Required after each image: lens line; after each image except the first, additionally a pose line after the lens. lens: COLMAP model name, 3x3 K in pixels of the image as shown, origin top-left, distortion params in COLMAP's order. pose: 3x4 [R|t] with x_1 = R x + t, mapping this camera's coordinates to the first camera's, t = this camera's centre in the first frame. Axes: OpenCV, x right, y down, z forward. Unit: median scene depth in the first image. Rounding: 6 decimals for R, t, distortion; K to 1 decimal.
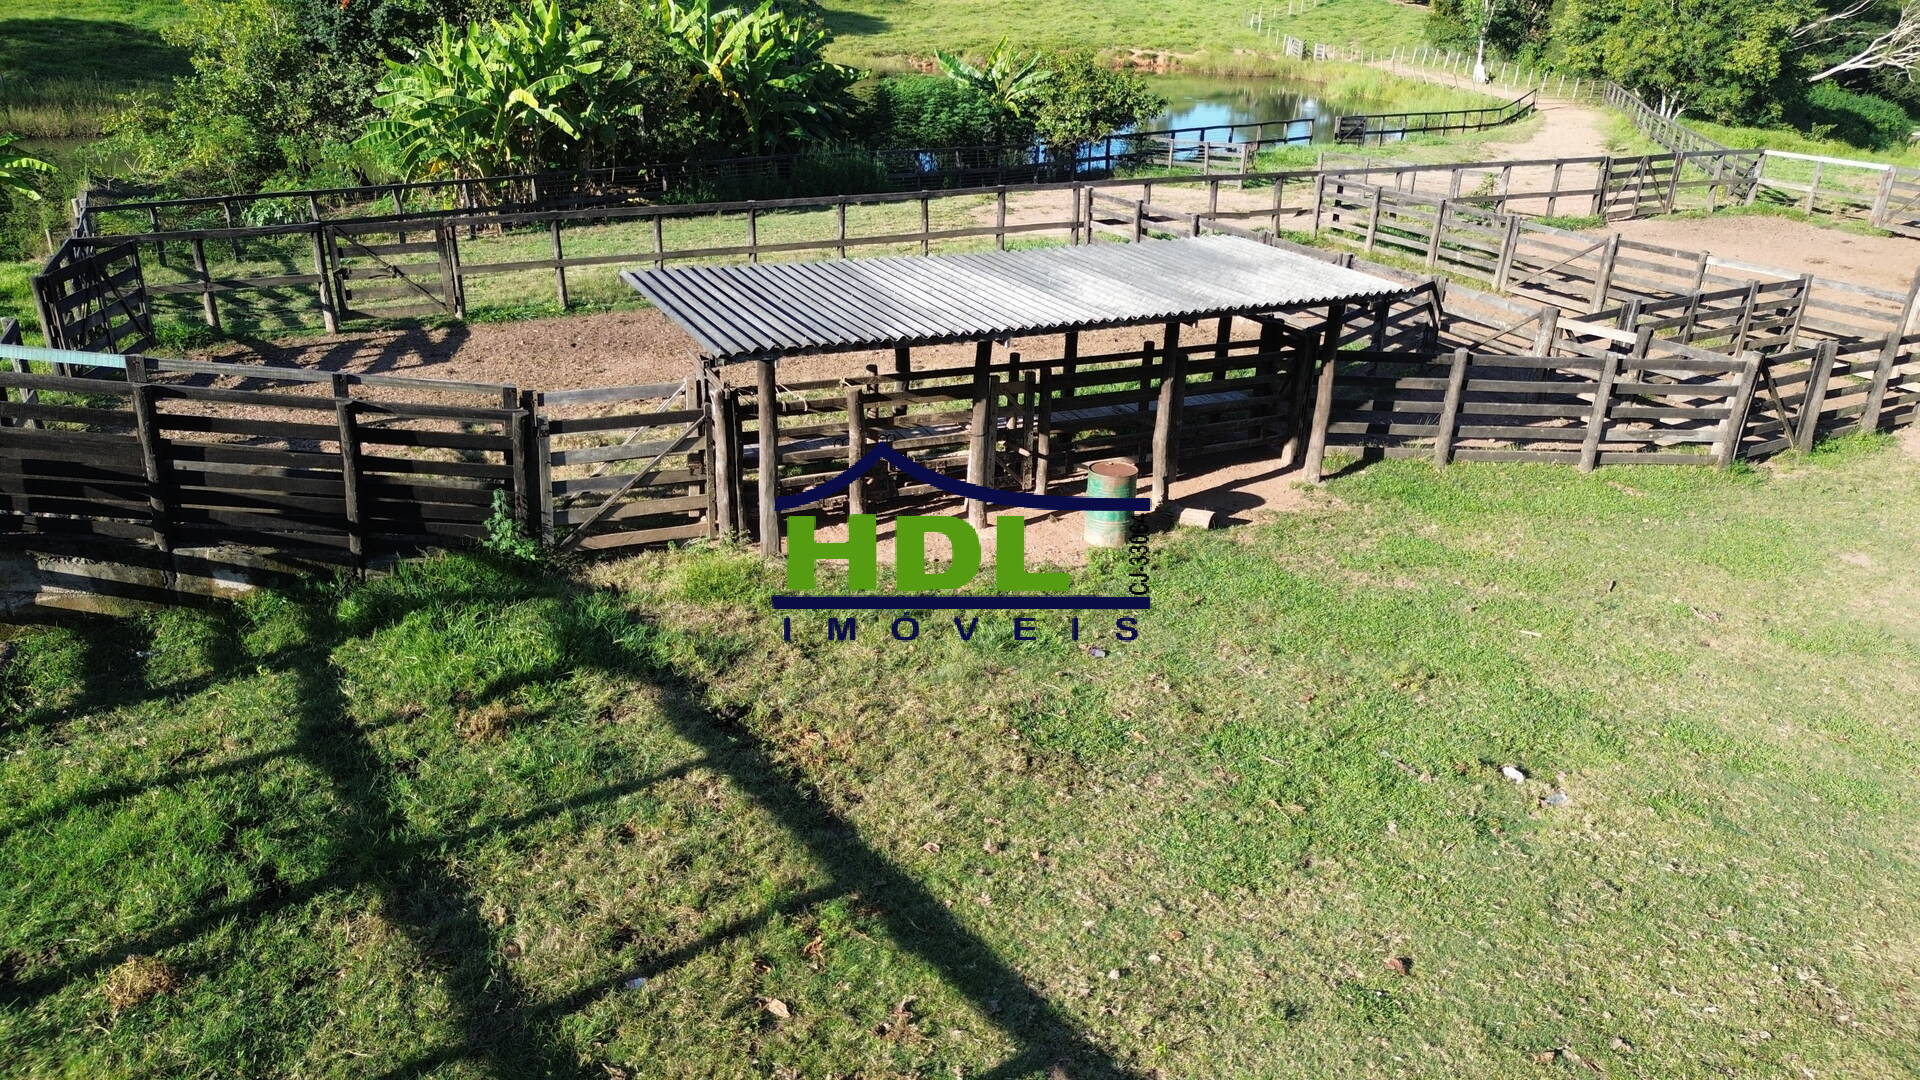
lens RADIAL K [[1366.2, 0, 956.3], [0, 1366.2, 545.5], [0, 0, 1]] dist [0.065894, -0.059783]
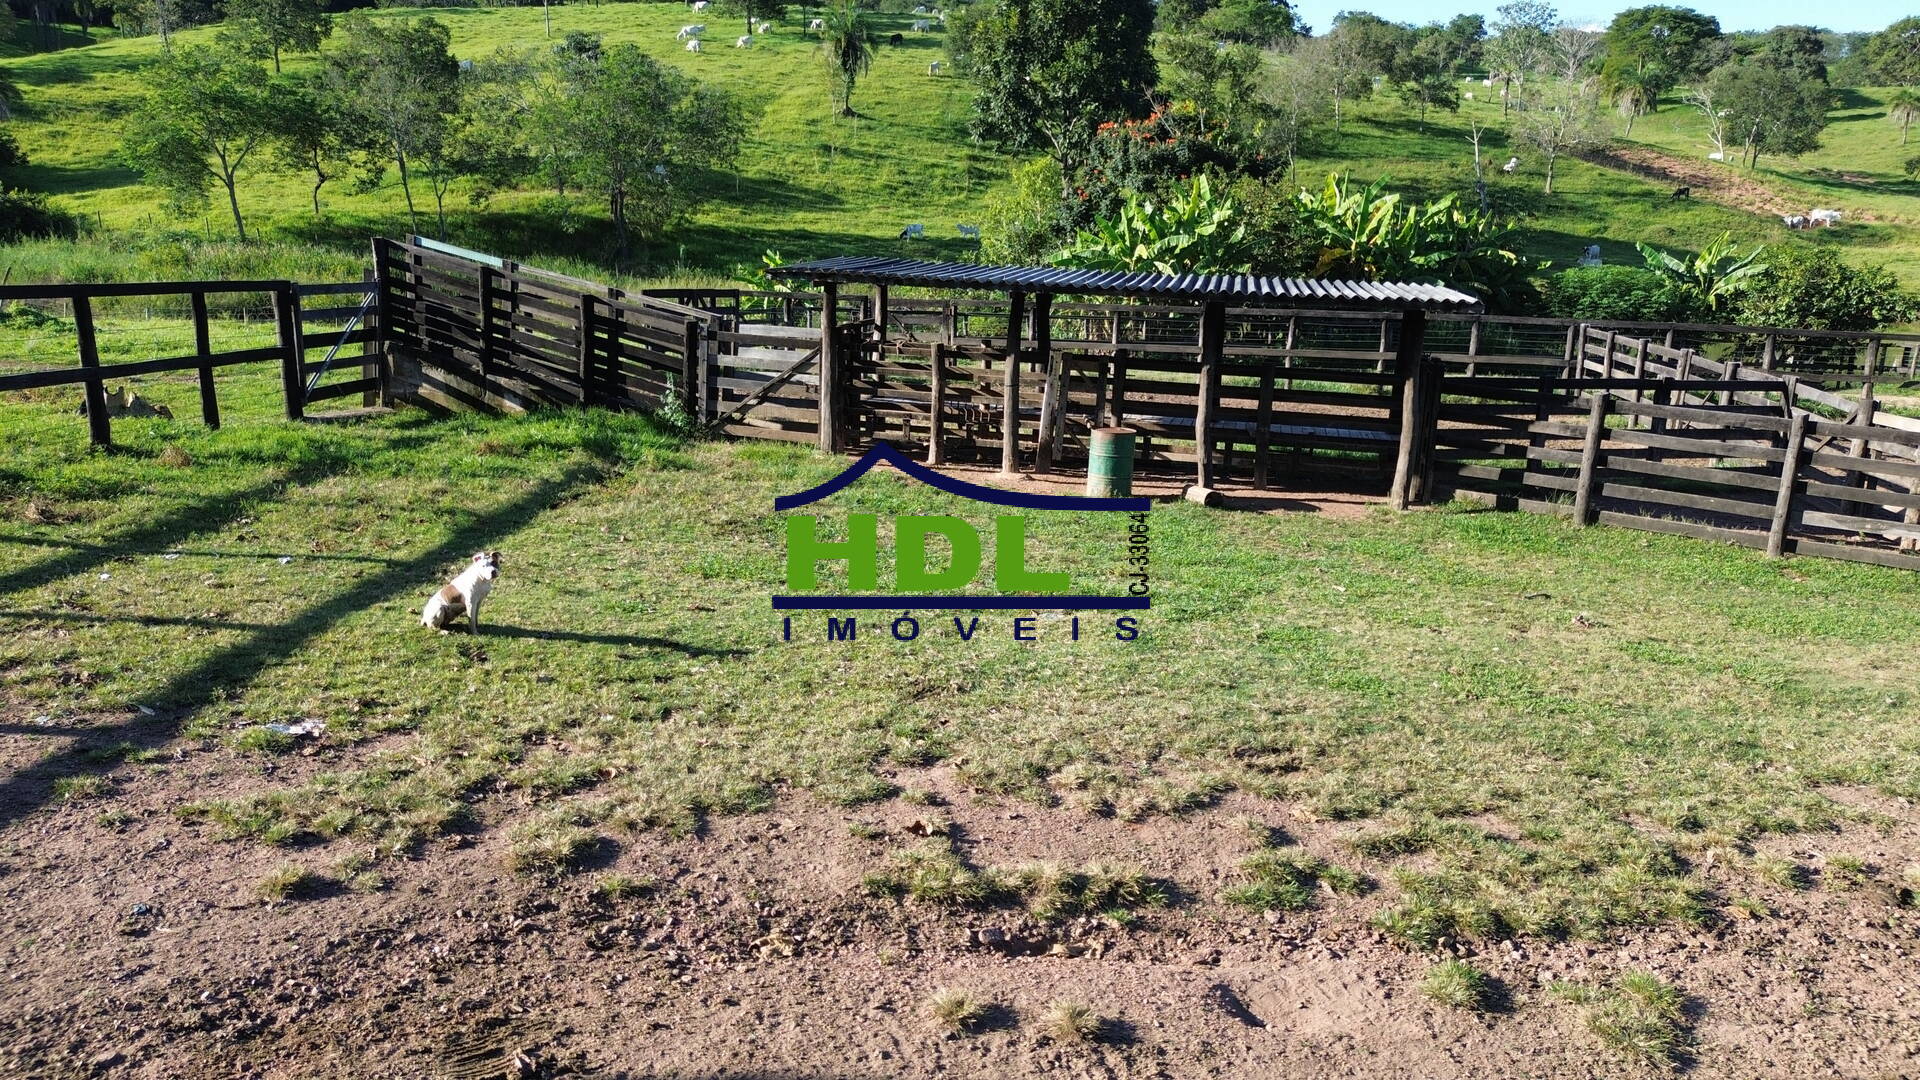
lens RADIAL K [[1366.2, 0, 950.9], [0, 1366.2, 547.1], [0, 0, 1]] dist [0.065894, -0.059783]
pose [[0.787274, 0.146447, -0.598959, 0.803691], [-0.253769, 0.962259, -0.098280, 0.206907], [0.561961, 0.229371, 0.794726, 0.089241]]
